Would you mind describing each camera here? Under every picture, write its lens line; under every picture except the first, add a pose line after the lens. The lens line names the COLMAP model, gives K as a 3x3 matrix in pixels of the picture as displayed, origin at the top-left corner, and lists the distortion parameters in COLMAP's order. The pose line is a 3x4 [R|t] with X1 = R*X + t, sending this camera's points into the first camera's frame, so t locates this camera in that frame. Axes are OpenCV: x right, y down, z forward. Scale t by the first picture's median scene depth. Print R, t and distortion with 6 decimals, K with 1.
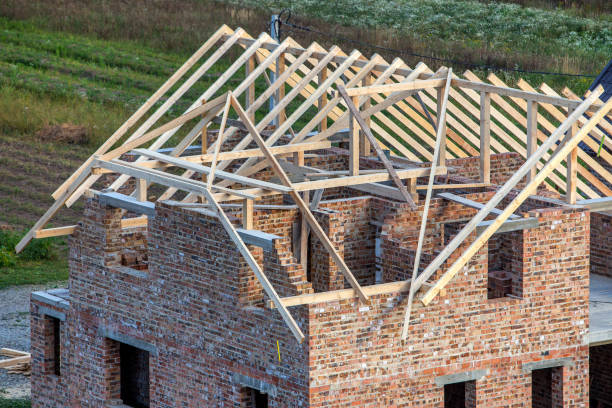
lens RADIAL K [[3263.2, 0, 306.0], [0, 3263.2, 204.0], [0, 0, 1]] dist [1.450843, 6.119148]
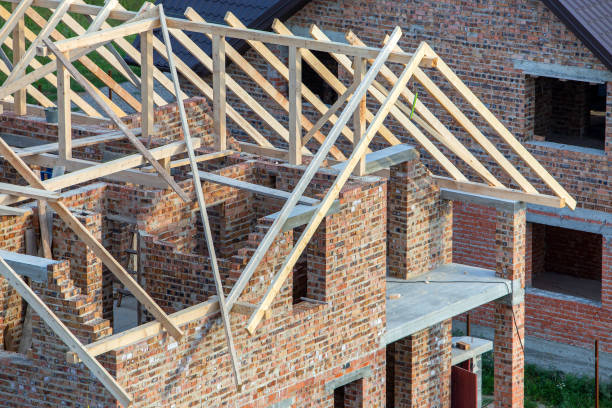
lens RADIAL K [[3263.2, 0, 306.0], [0, 3263.2, 204.0], [0, 0, 1]] dist [1.450843, 6.119148]
pose [[0.943038, -0.082082, 0.322401, -0.189873], [0.058413, 0.994883, 0.082431, -0.059875], [-0.327518, -0.058903, 0.943007, 0.259802]]
